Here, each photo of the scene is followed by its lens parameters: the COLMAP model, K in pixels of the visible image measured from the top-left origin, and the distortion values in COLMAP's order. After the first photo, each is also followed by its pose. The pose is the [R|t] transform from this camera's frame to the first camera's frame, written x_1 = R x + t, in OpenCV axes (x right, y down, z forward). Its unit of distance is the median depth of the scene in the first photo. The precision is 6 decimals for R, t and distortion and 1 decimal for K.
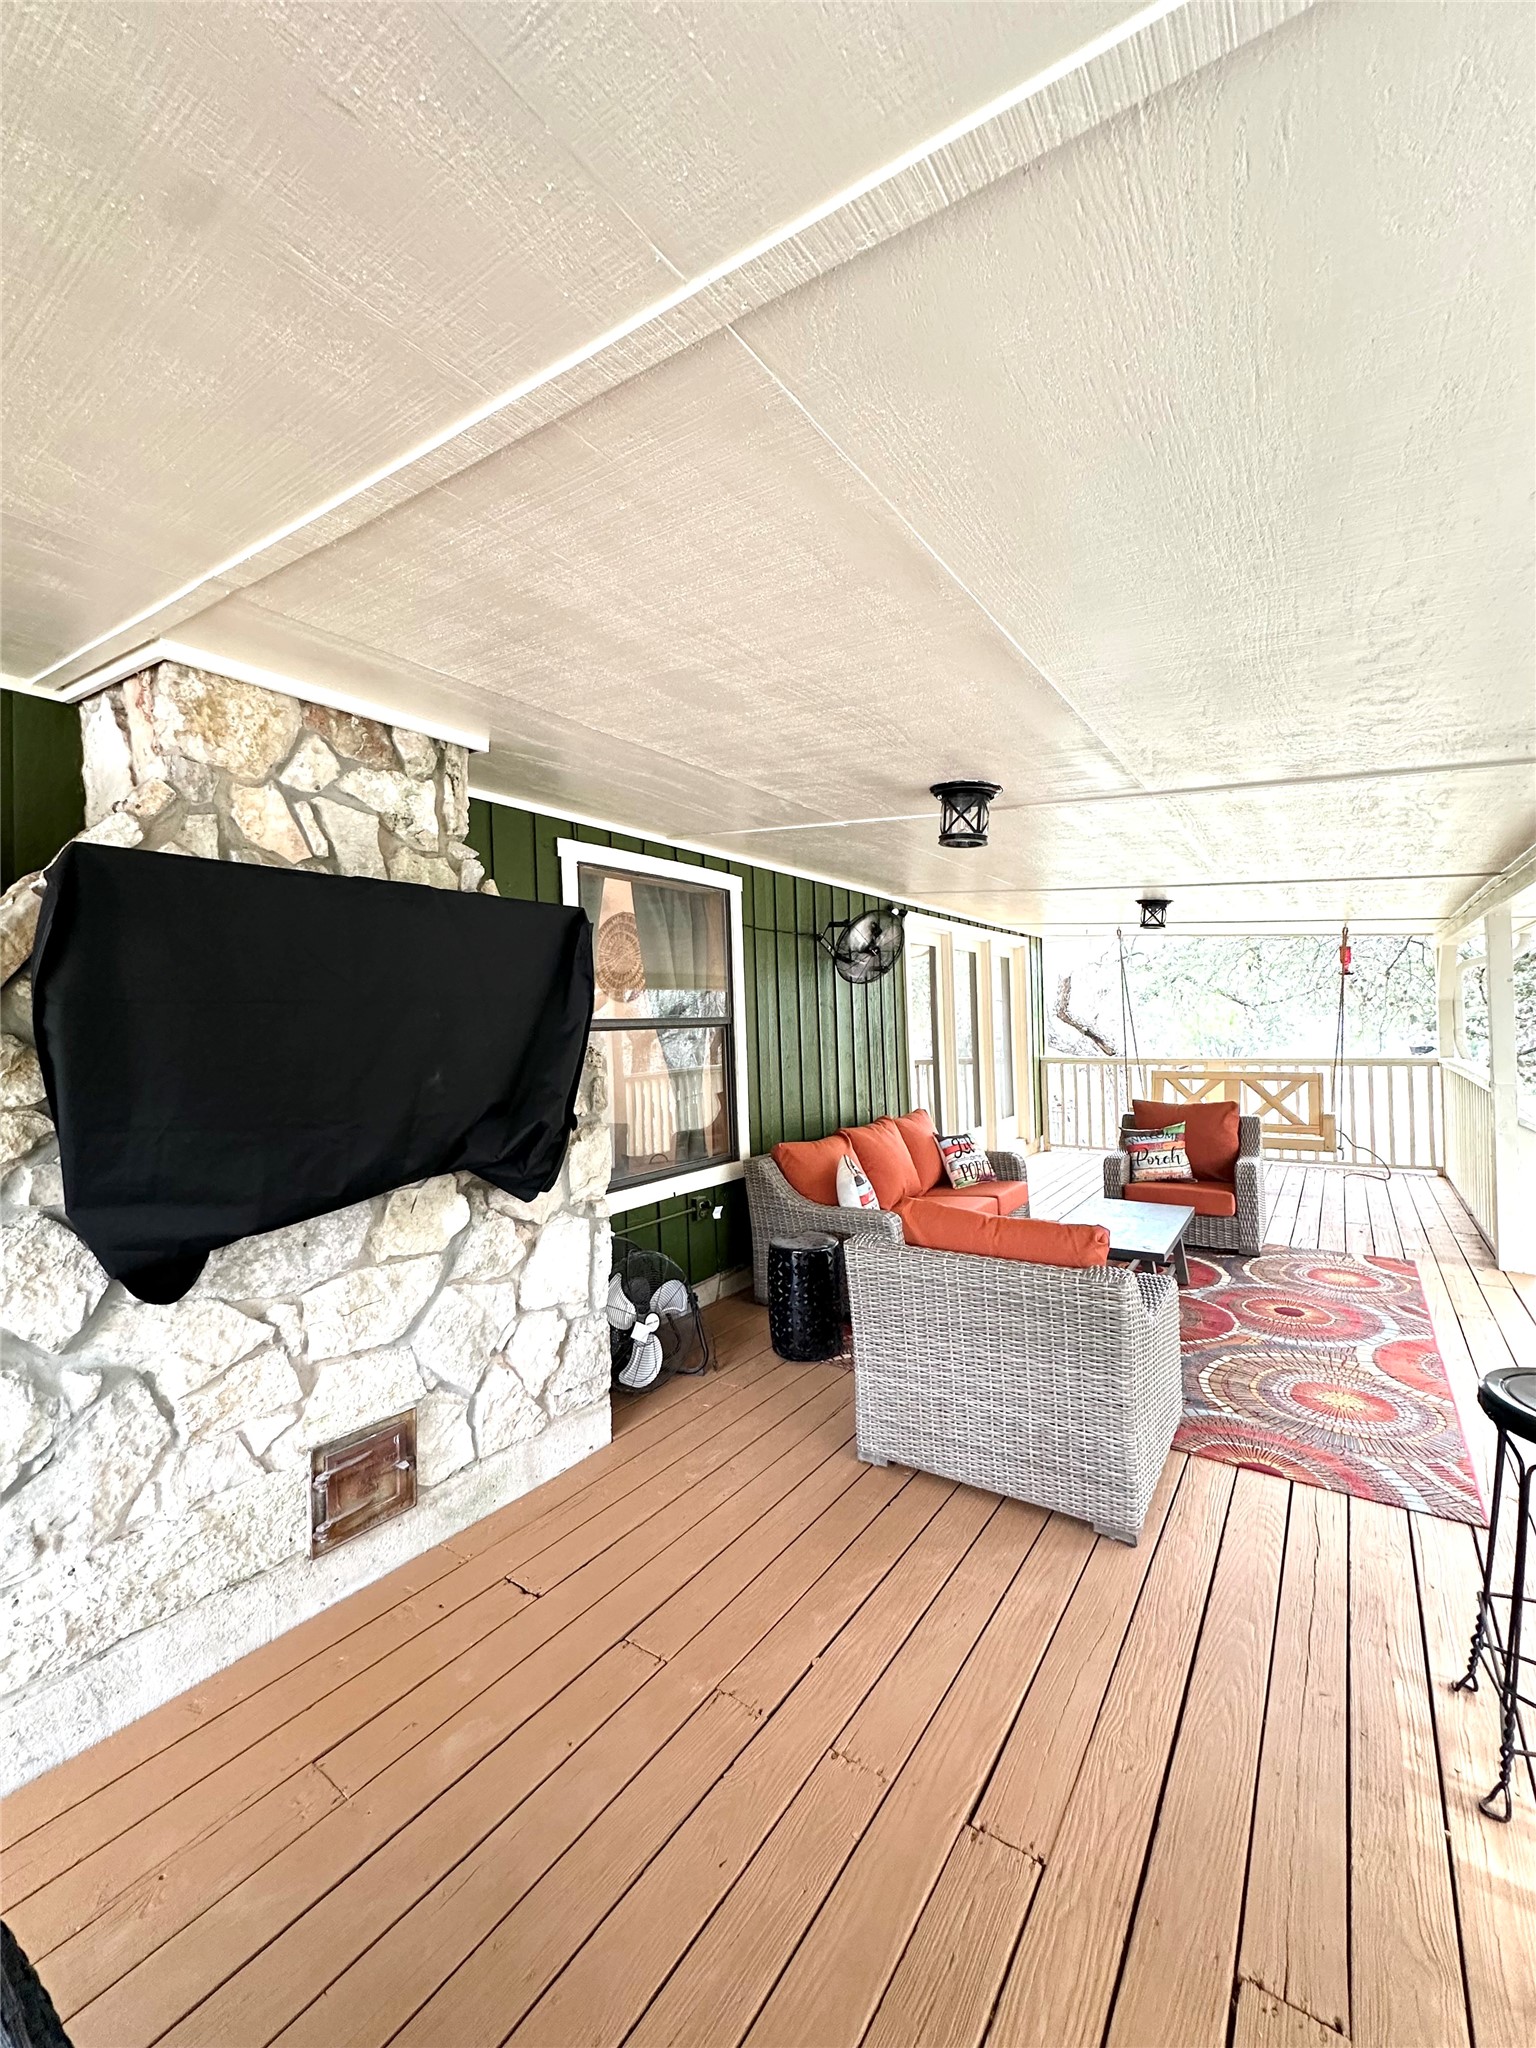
lens RADIAL K [[818.2, 0, 774.3], [0, 818.2, 1018.1], [0, 0, 1]] dist [-0.003367, -0.000133]
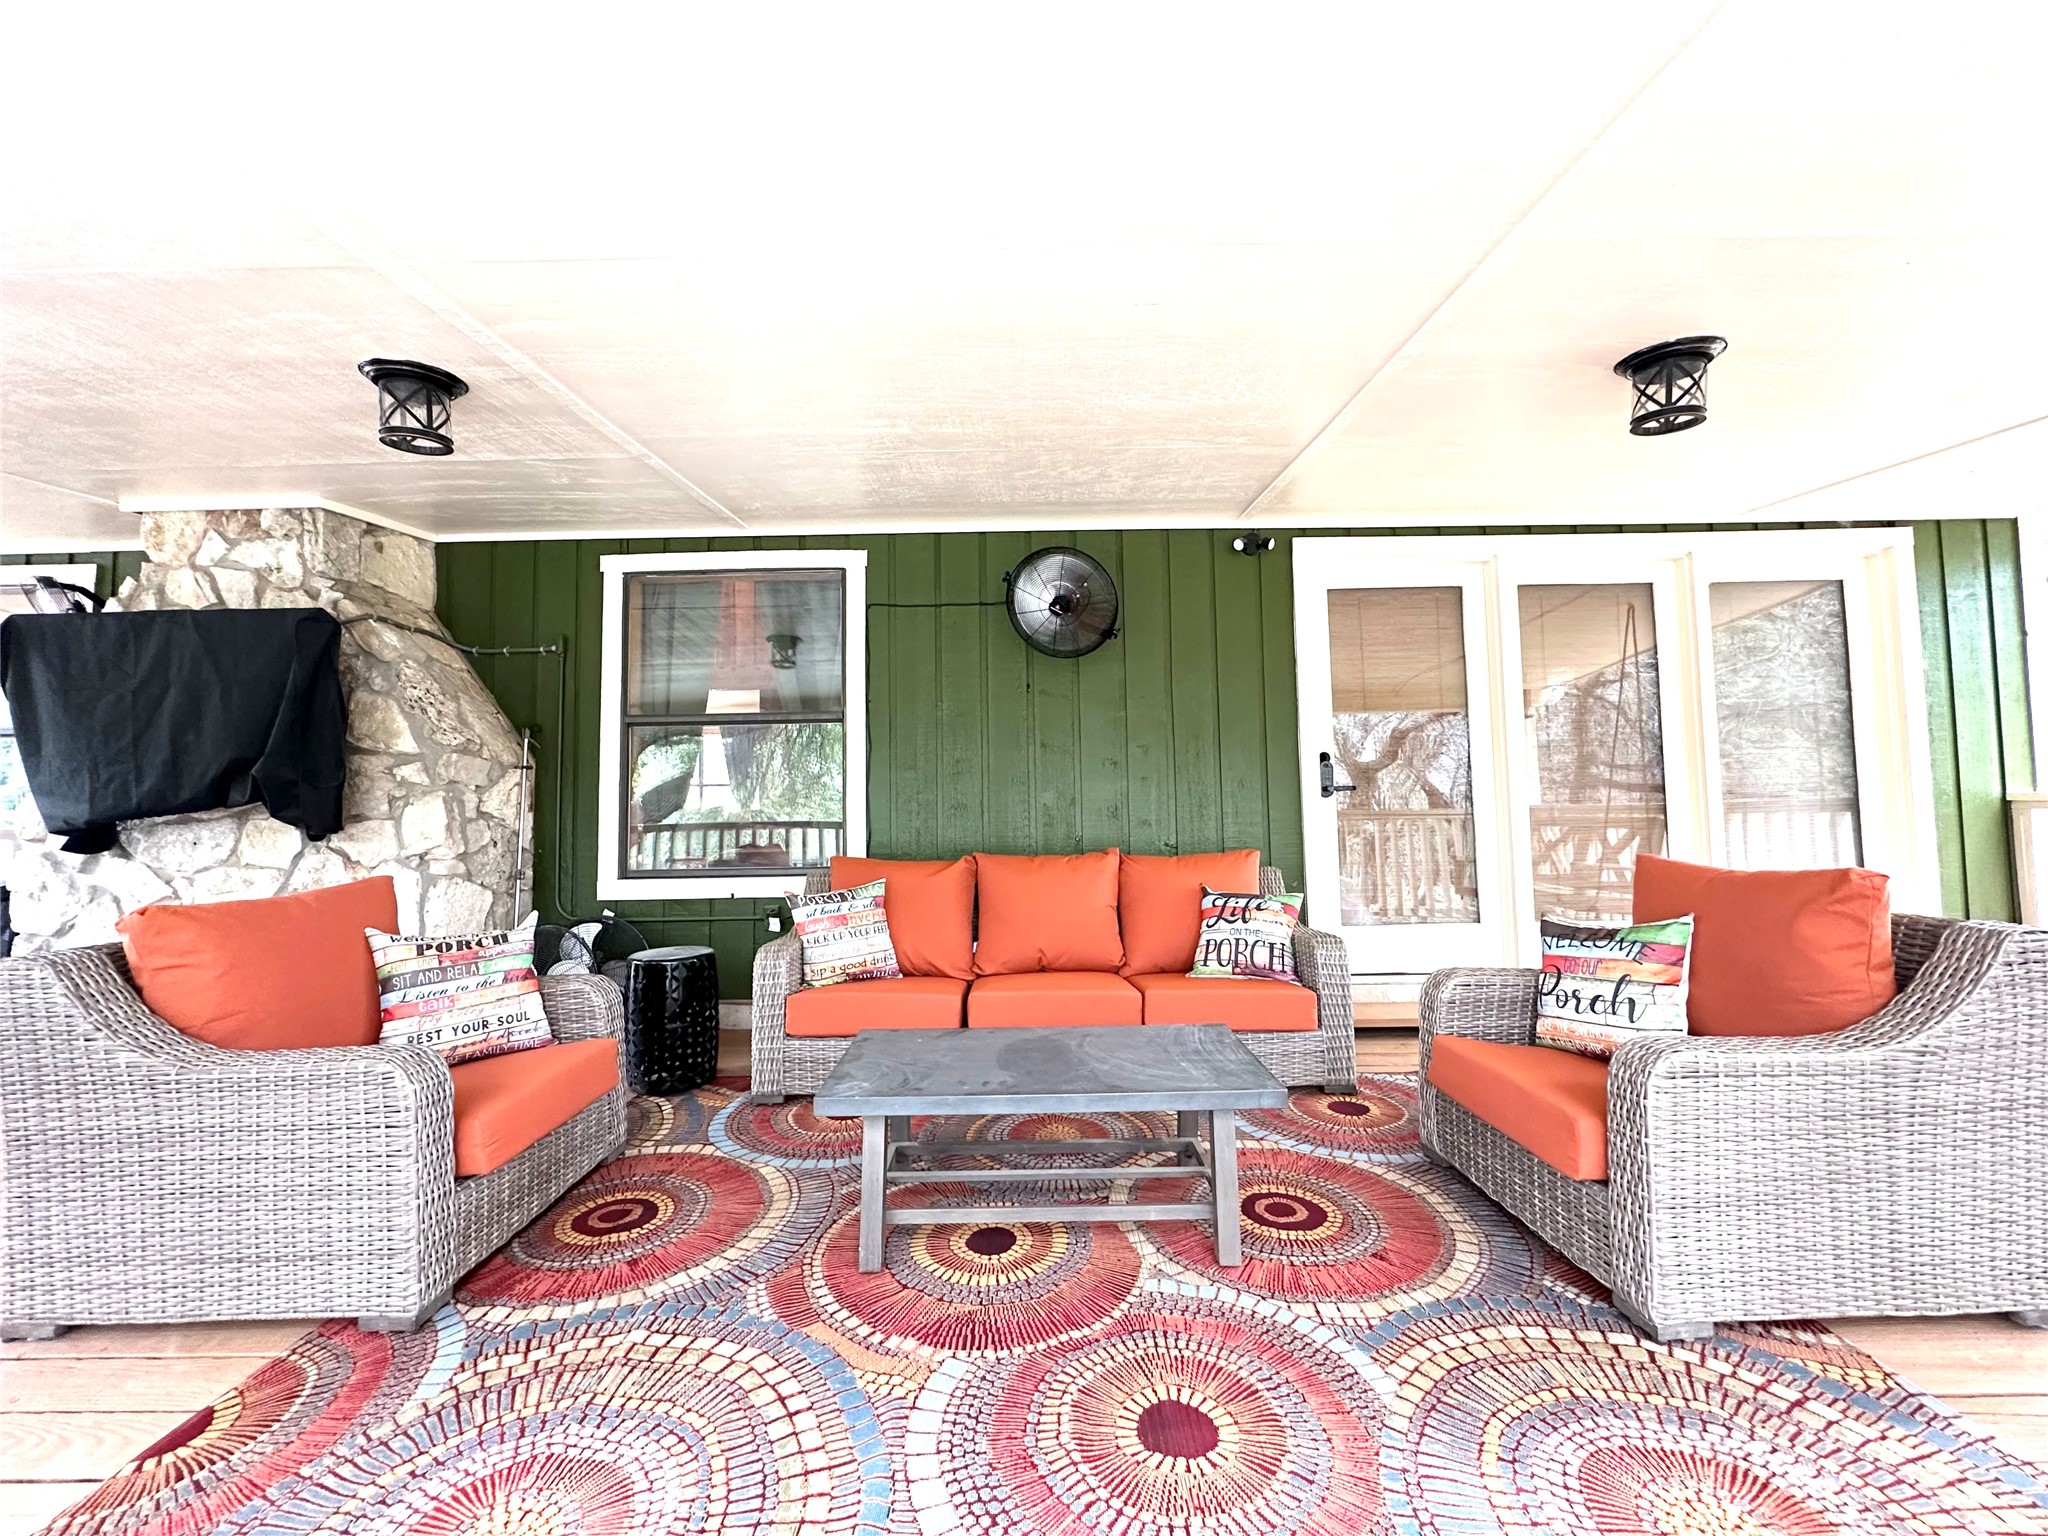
lens RADIAL K [[818.2, 0, 1027.2], [0, 818.2, 759.8], [0, 0, 1]] dist [-0.003367, -0.000133]
pose [[0.566161, -0.032295, -0.823662, 1.436809], [0.007292, 0.999389, -0.034174, 0.151726], [0.824262, 0.013342, 0.566051, 1.226348]]
